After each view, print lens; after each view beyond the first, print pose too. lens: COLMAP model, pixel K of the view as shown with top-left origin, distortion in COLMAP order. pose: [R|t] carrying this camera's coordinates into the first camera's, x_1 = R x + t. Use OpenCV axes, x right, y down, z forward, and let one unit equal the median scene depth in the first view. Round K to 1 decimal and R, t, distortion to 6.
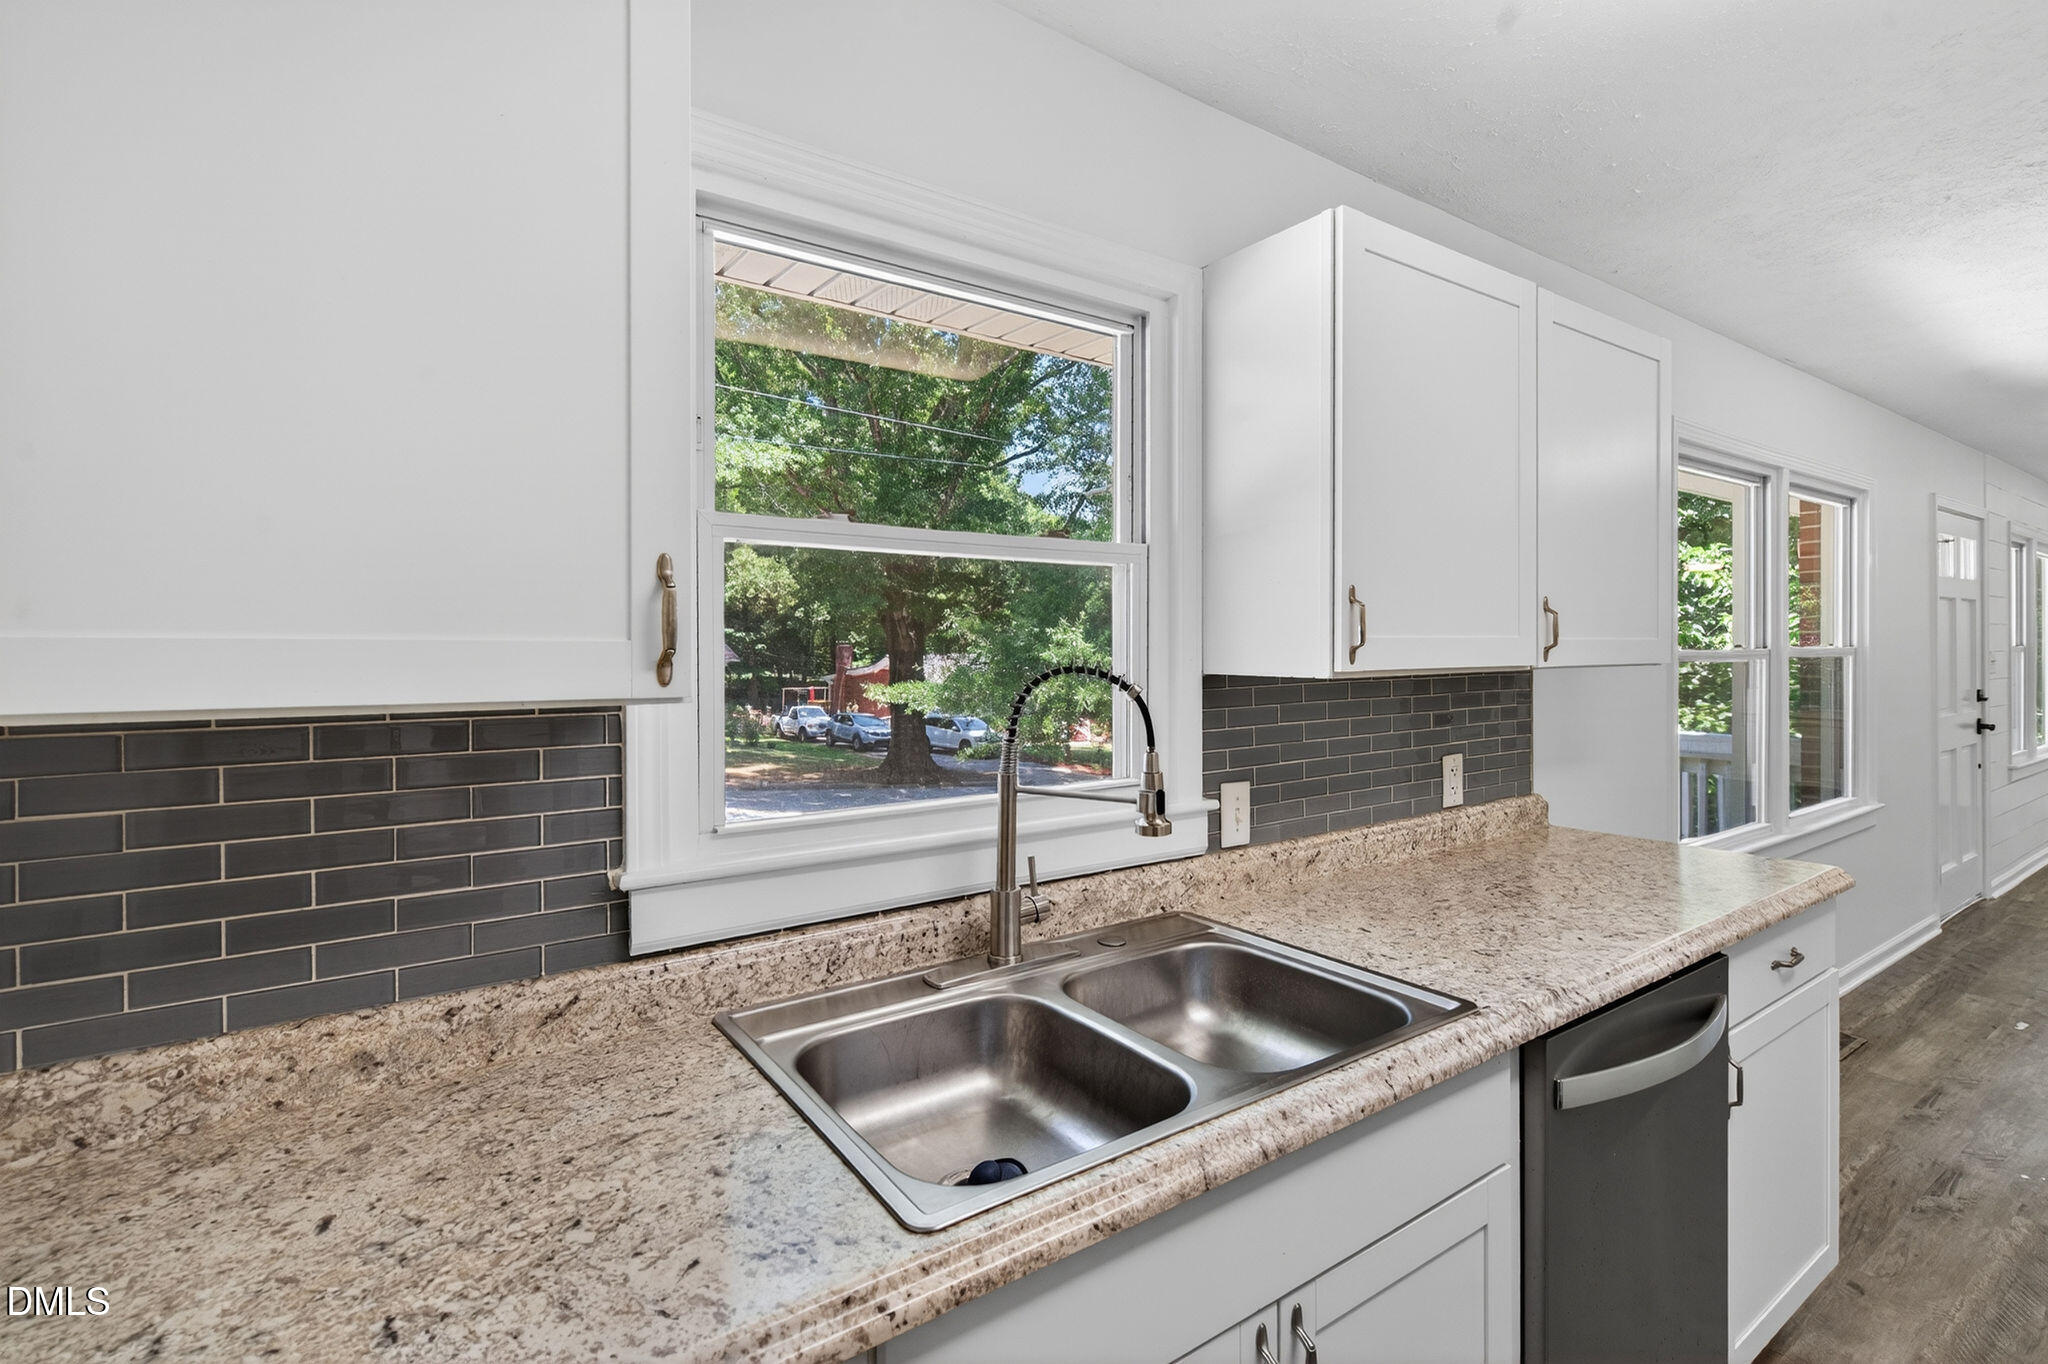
lens RADIAL K [[944.5, 0, 1025.3], [0, 944.5, 639.5], [0, 0, 1]] dist [-0.001921, -0.000715]
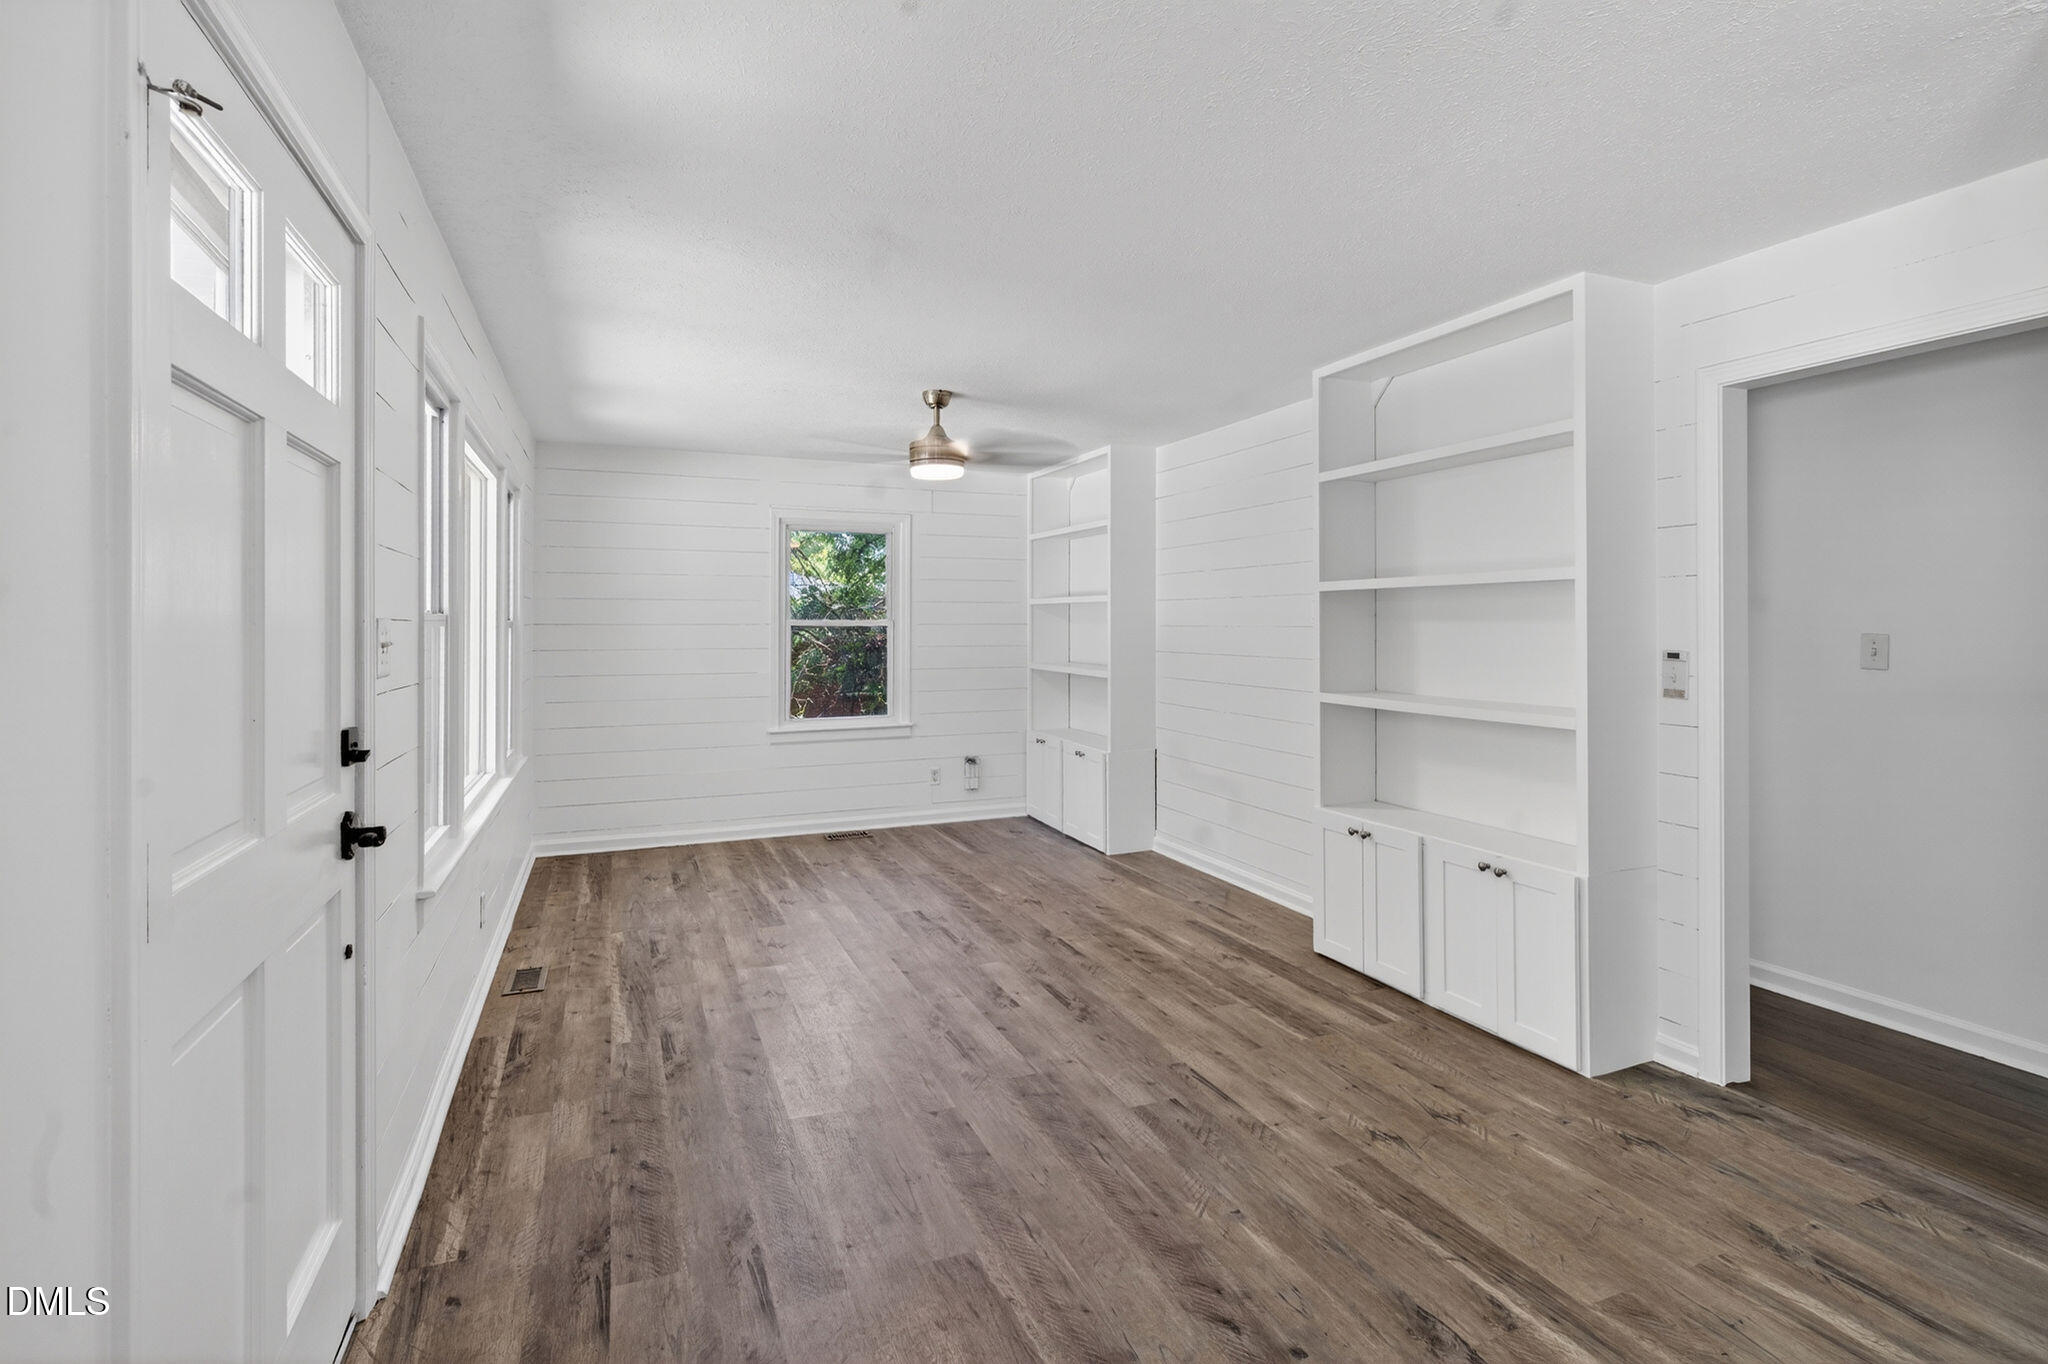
lens RADIAL K [[944.5, 0, 1025.3], [0, 944.5, 639.5], [0, 0, 1]] dist [-0.001921, -0.000715]
pose [[0.189960, -0.005160, 0.981778, 0.723624], [-0.010158, 0.999922, 0.007221, 0.015621], [-0.981739, -0.011345, 0.189893, 0.694306]]
